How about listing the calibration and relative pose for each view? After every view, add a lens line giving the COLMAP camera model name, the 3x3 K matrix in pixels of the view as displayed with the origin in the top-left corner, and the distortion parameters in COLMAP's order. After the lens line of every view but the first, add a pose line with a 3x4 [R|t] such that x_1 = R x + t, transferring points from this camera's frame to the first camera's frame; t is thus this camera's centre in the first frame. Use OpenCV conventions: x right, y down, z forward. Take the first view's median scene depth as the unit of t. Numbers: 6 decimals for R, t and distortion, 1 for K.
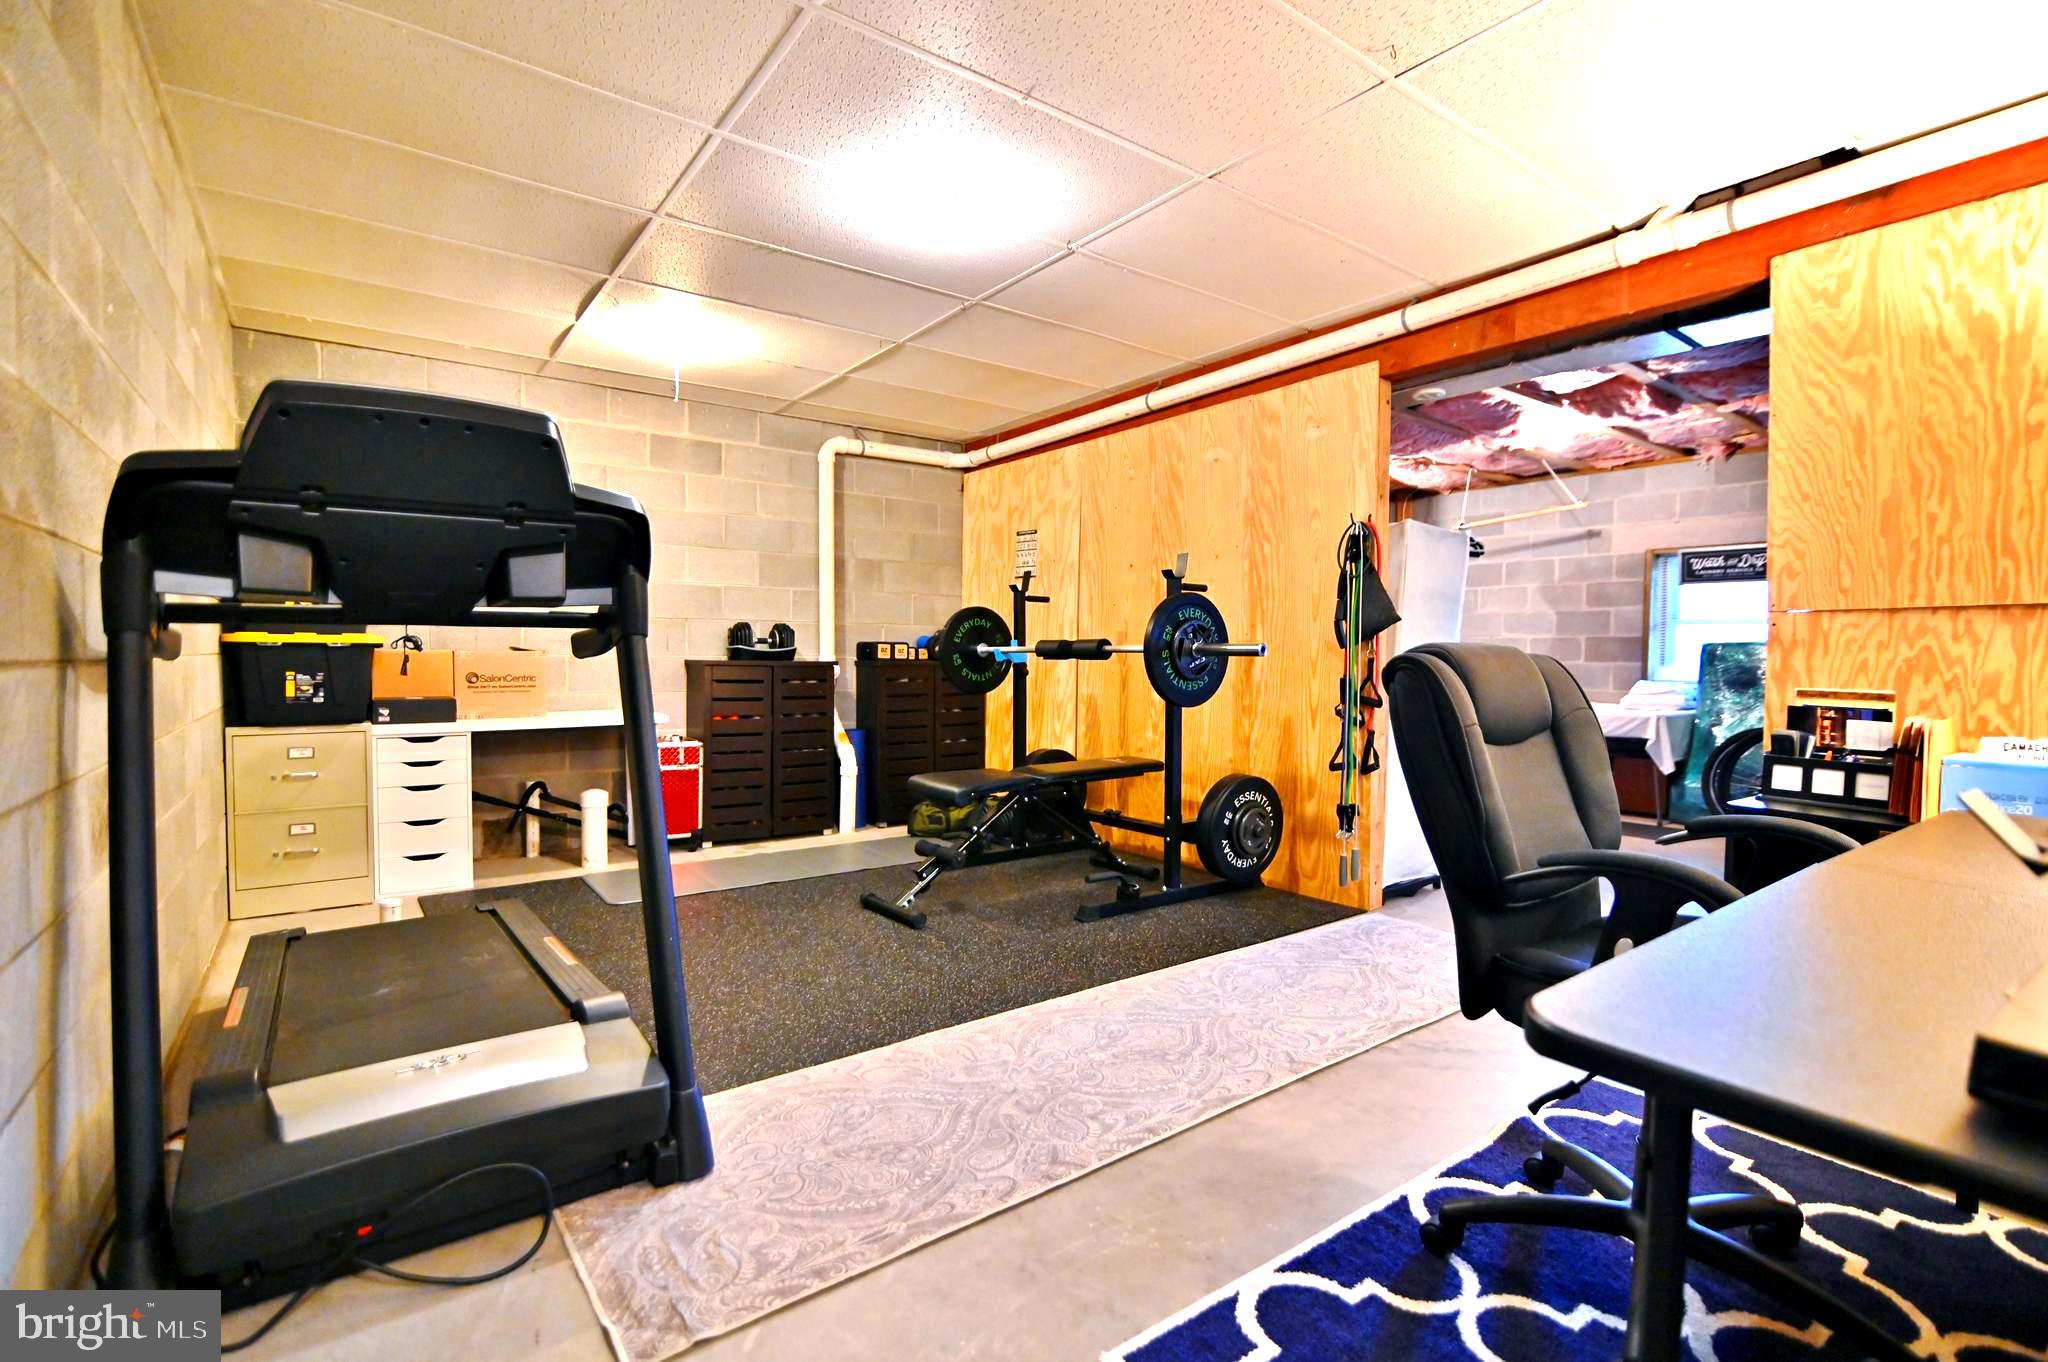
lens RADIAL K [[935.7, 0, 1028.1], [0, 935.7, 680.5], [0, 0, 1]] dist [-0.020323, 0.001537]
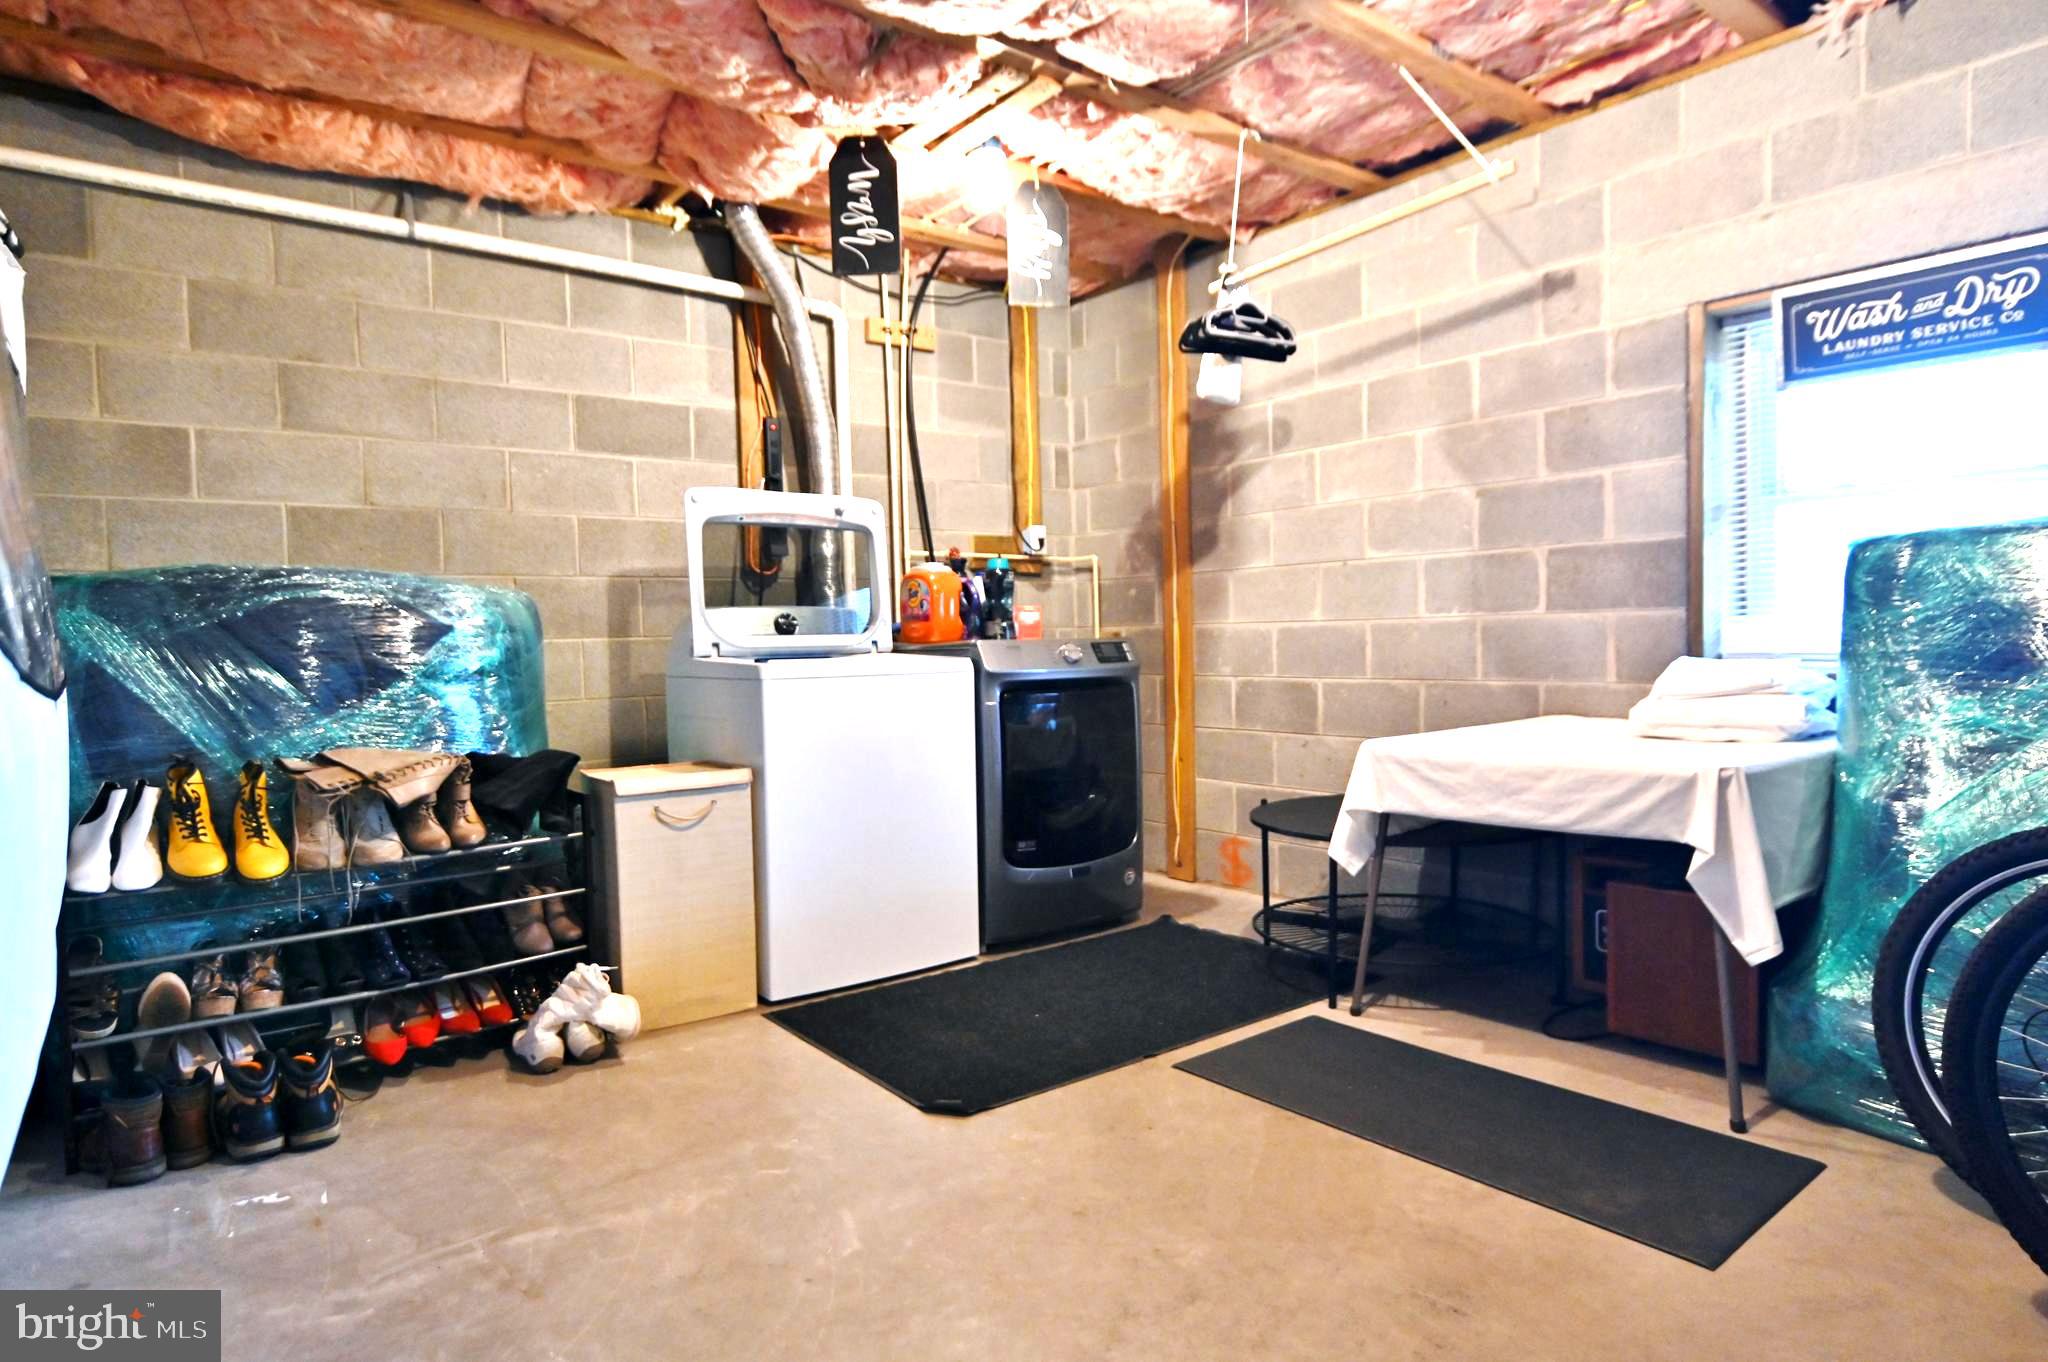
lens RADIAL K [[1180.7, 0, 1028.5], [0, 1180.7, 676.4], [0, 0, 1]] dist [-0.003117, 0.000970]
pose [[0.998556, -0.035017, 0.040732, 0.354218], [0.034867, 0.999382, 0.004370, -0.002844], [-0.040860, -0.002944, 0.999161, 0.503841]]
